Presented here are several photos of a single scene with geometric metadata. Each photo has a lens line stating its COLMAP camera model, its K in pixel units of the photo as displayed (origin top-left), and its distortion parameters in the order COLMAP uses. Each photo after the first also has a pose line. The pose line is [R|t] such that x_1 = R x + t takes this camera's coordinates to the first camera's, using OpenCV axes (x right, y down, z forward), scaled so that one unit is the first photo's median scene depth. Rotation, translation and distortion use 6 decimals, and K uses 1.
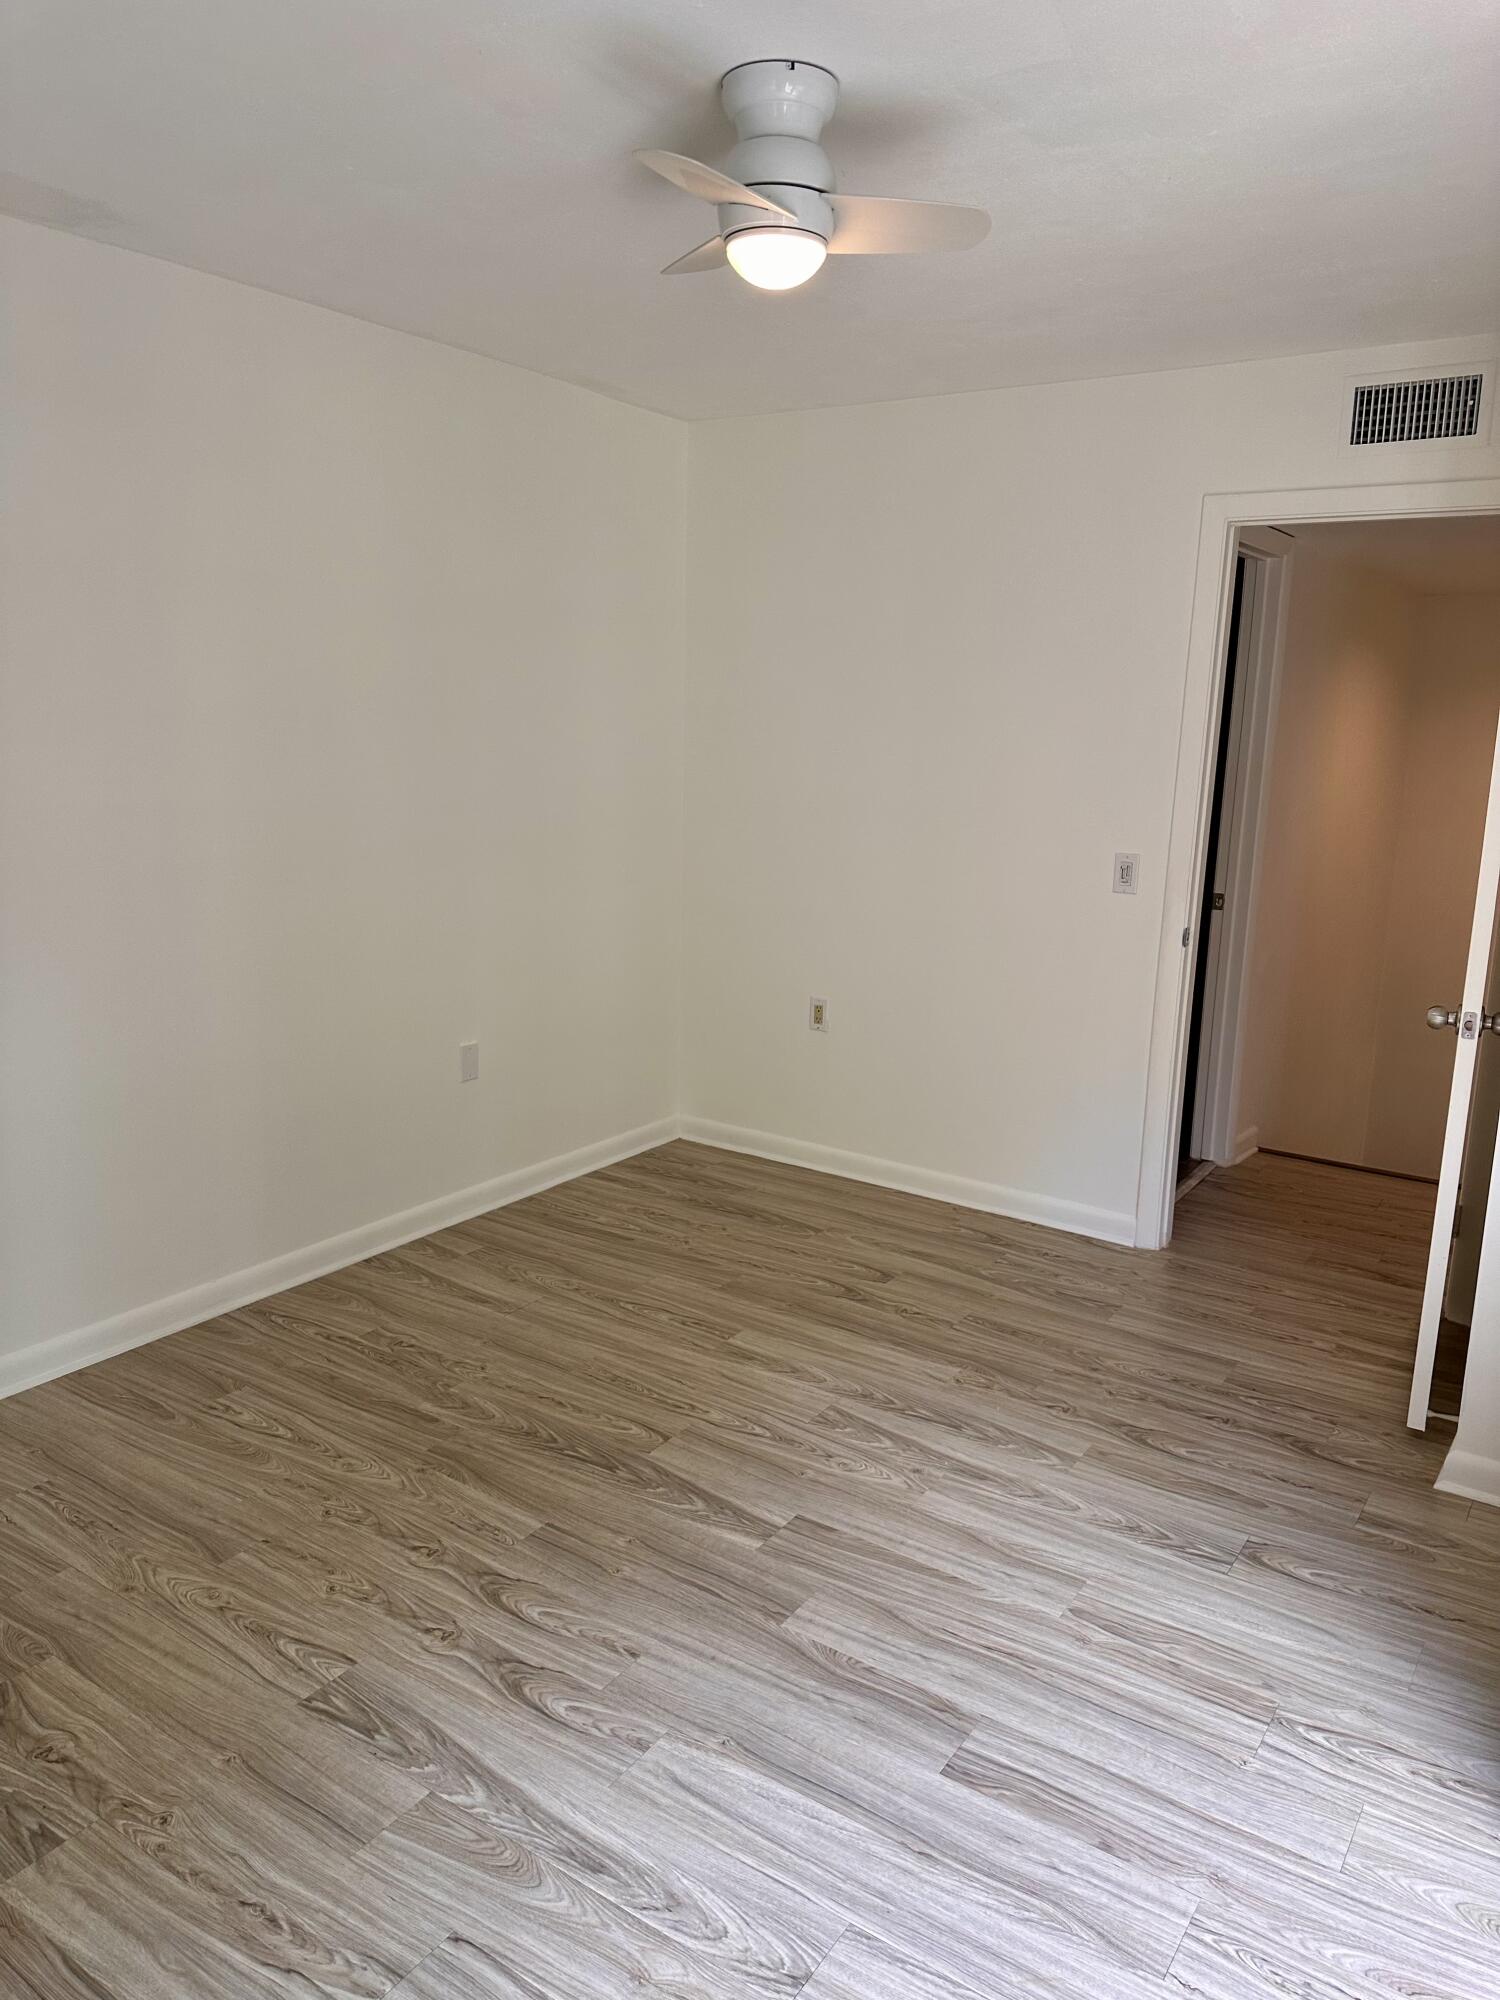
lens RADIAL K [[1406.1, 0, 755.2], [0, 1406.1, 1000.4], [0, 0, 1]] dist [-0.003633, 0.000086]
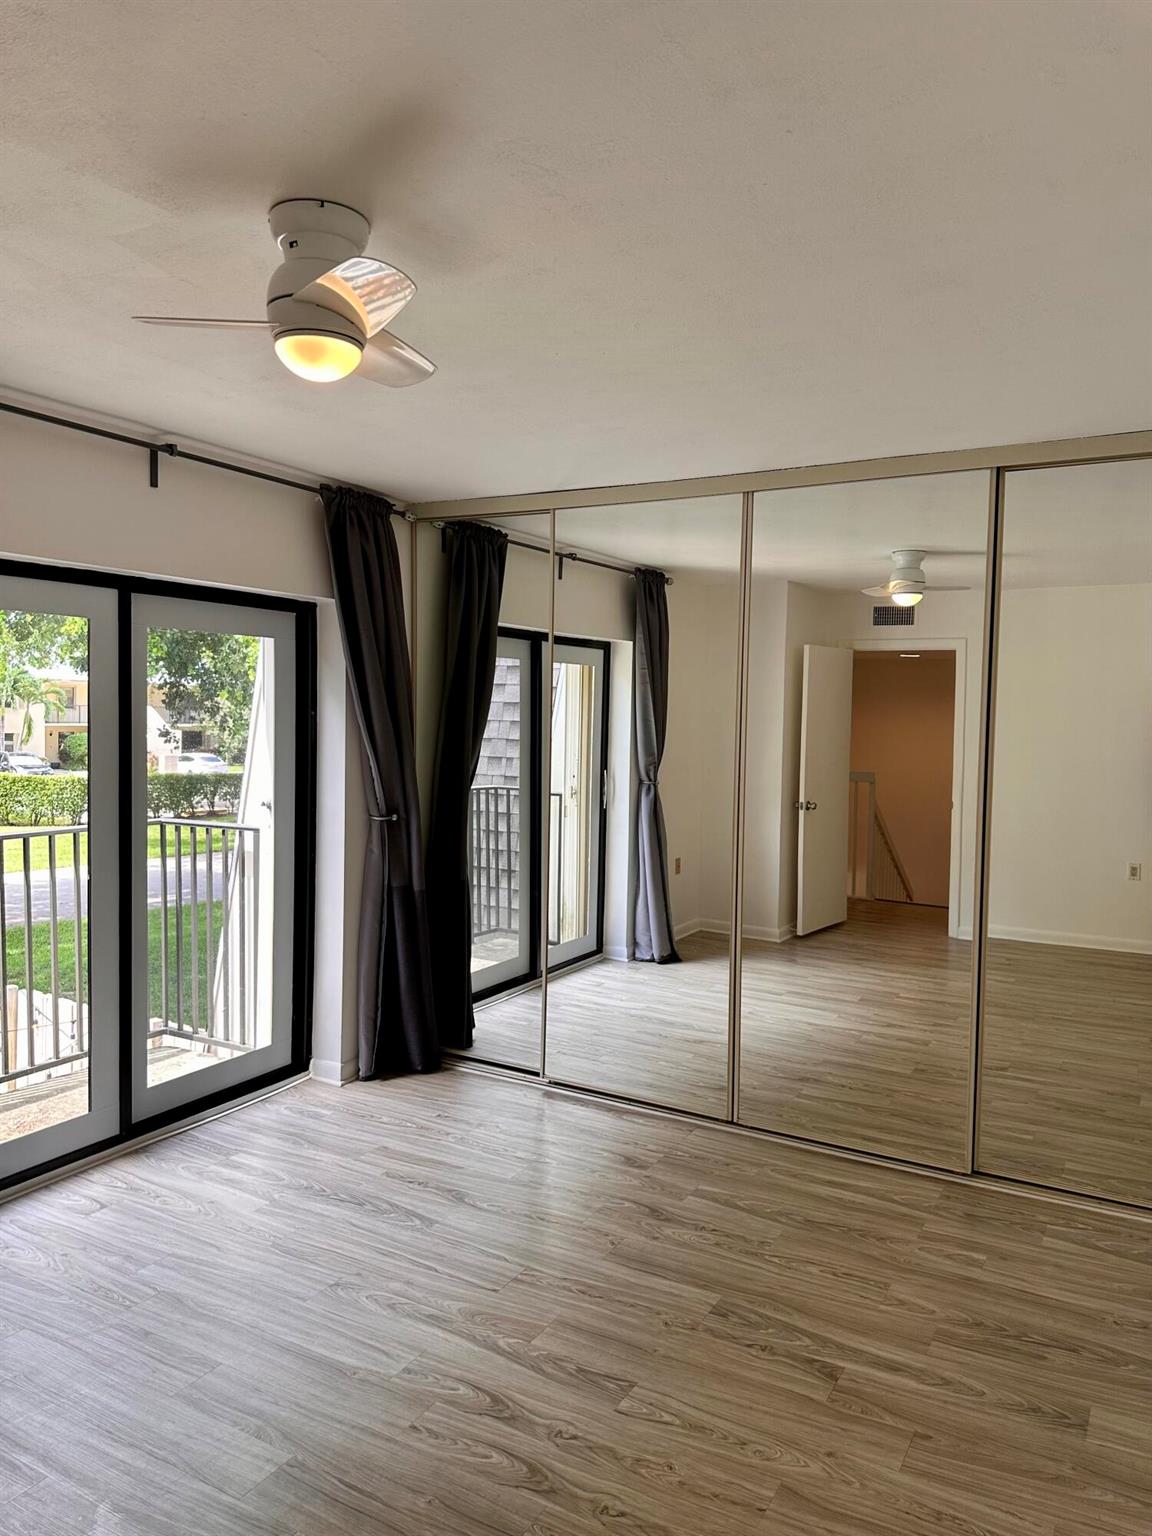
lens RADIAL K [[1079.9, 0, 576.1], [0, 1079.9, 767.0], [0, 0, 1]] dist [-0.003633, 0.000086]
pose [[-0.996015, -0.043176, -0.078033, -0.137969], [-0.061519, 0.966114, 0.250679, -0.418191], [0.064566, 0.254481, -0.964920, 1.904724]]
